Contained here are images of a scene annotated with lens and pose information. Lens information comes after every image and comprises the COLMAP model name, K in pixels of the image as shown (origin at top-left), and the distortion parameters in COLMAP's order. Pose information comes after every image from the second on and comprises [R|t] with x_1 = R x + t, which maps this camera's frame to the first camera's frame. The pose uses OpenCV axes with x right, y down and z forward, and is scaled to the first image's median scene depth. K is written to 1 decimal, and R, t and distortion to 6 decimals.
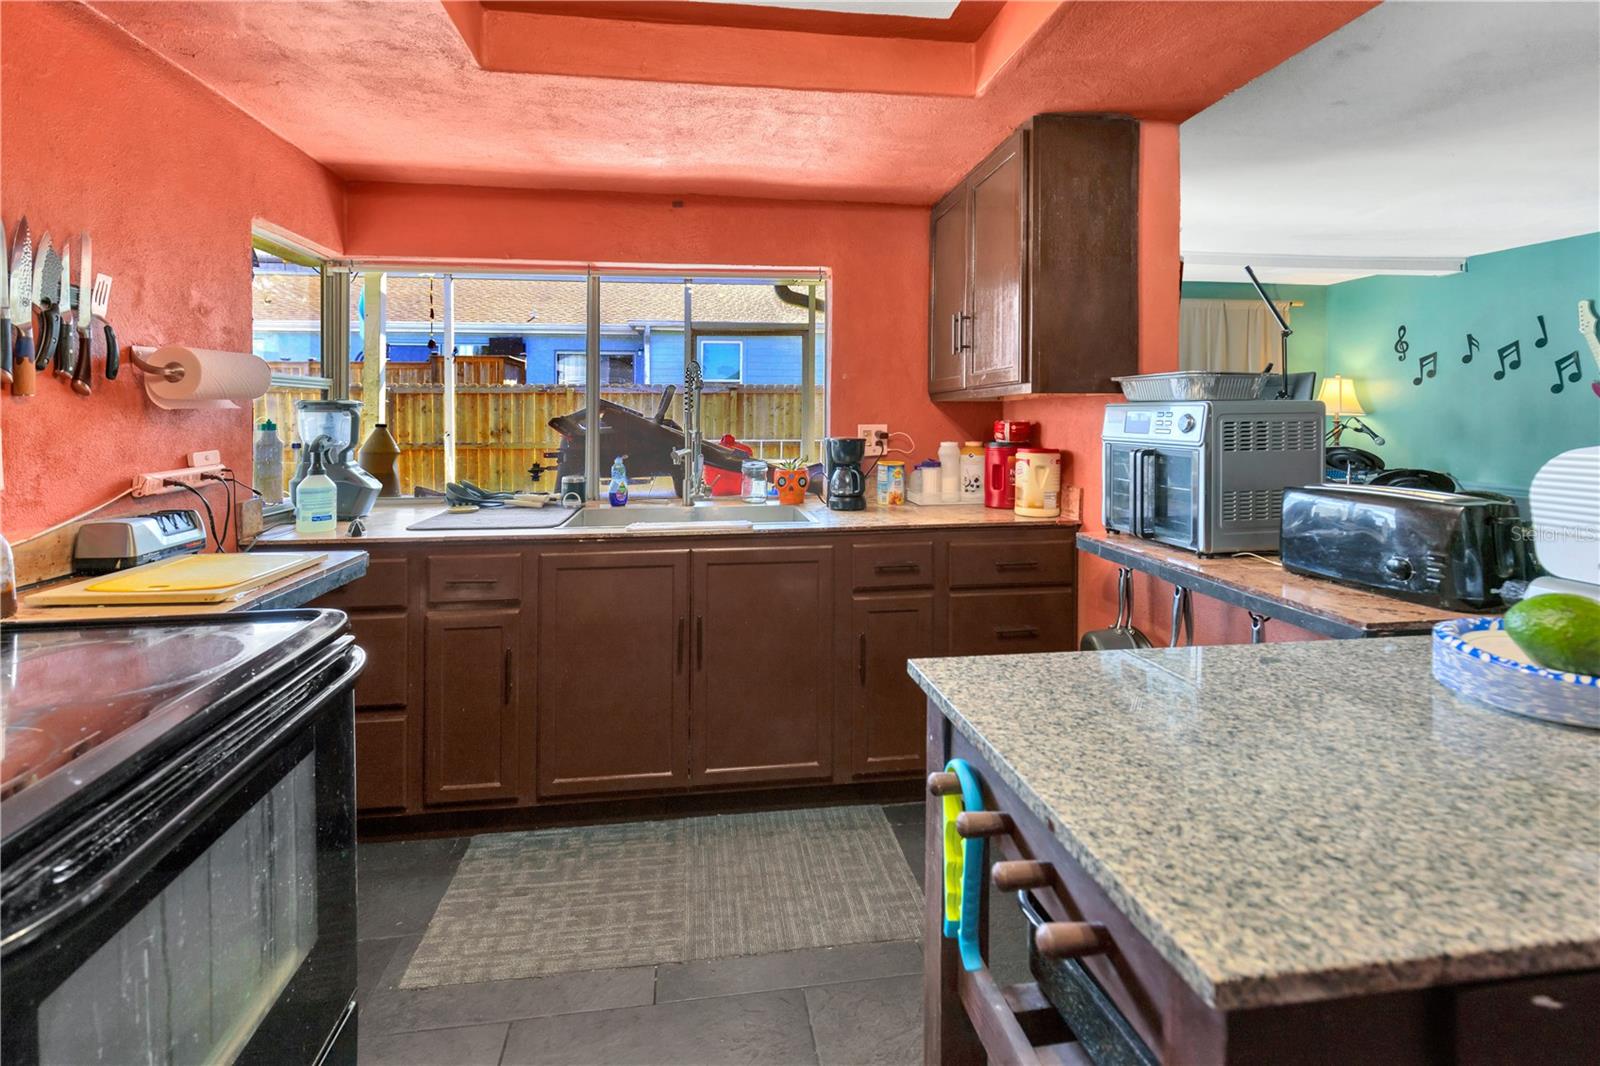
lens RADIAL K [[755.4, 0, 791.4], [0, 755.4, 412.1], [0, 0, 1]] dist [0.003568, -0.000111]
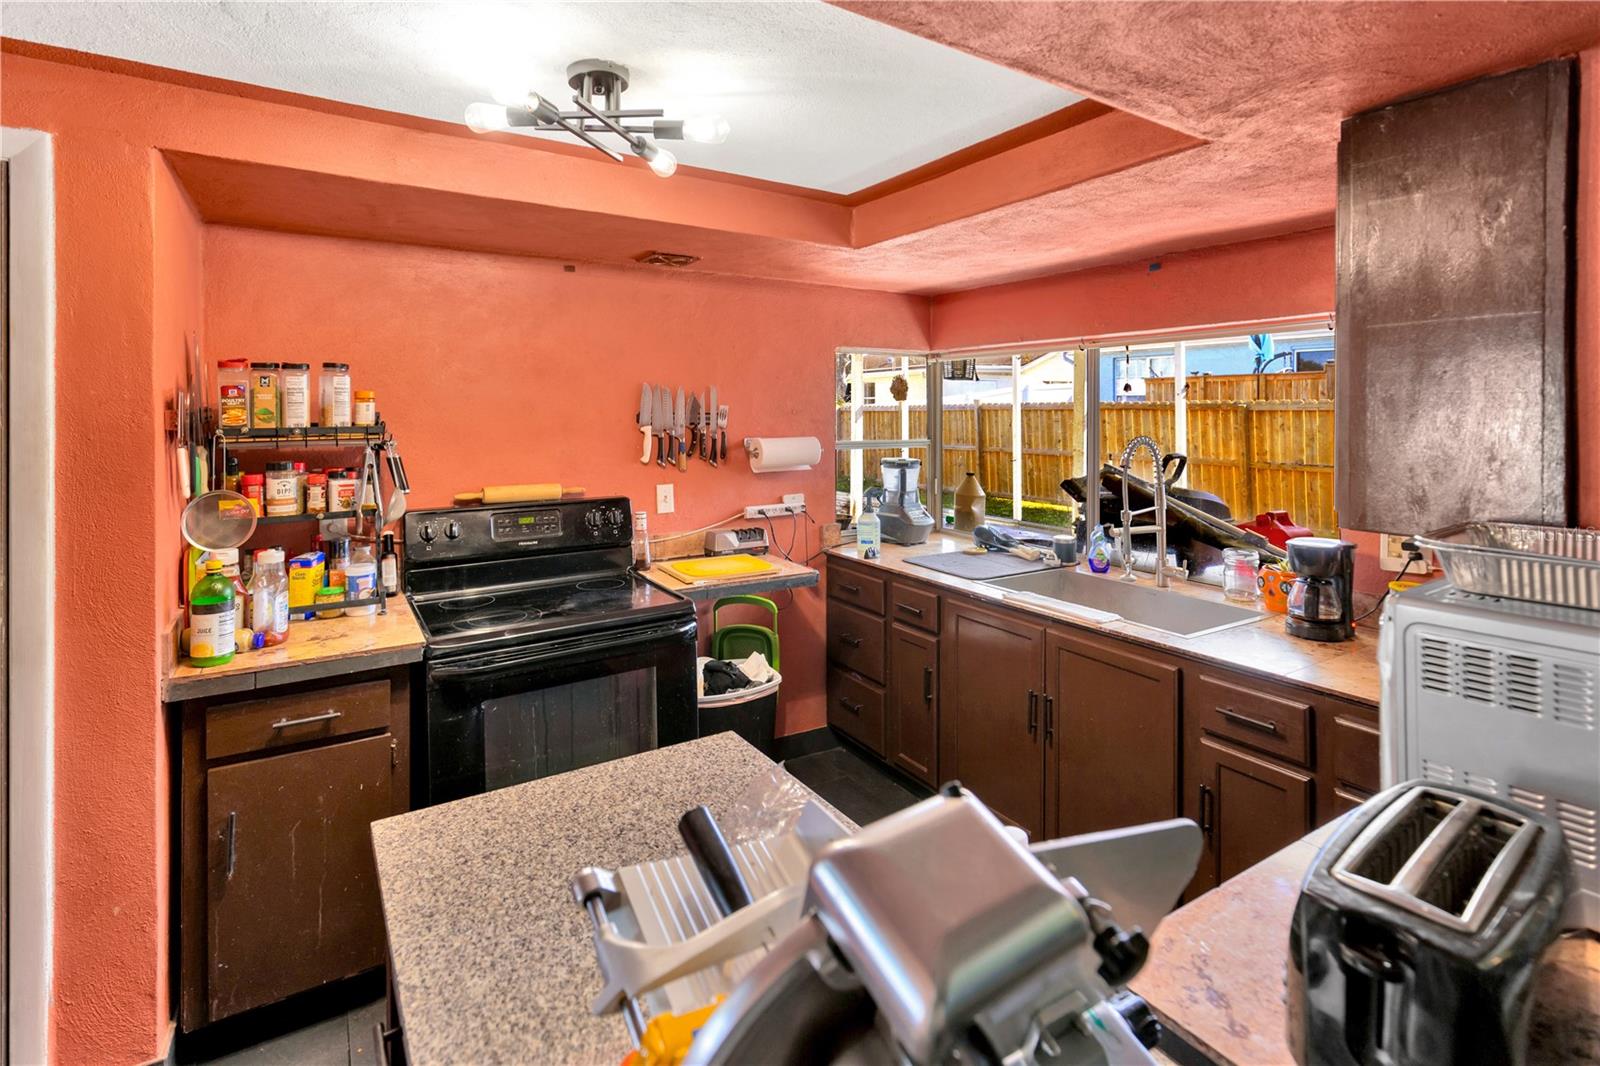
lens RADIAL K [[755.4, 0, 791.4], [0, 755.4, 412.1], [0, 0, 1]] dist [0.003568, -0.000111]
pose [[0.415127, 0.003437, -0.909757, 0.788996], [-0.004330, 0.999989, 0.001802, -0.139102], [0.909753, 0.003191, 0.415137, 0.286099]]
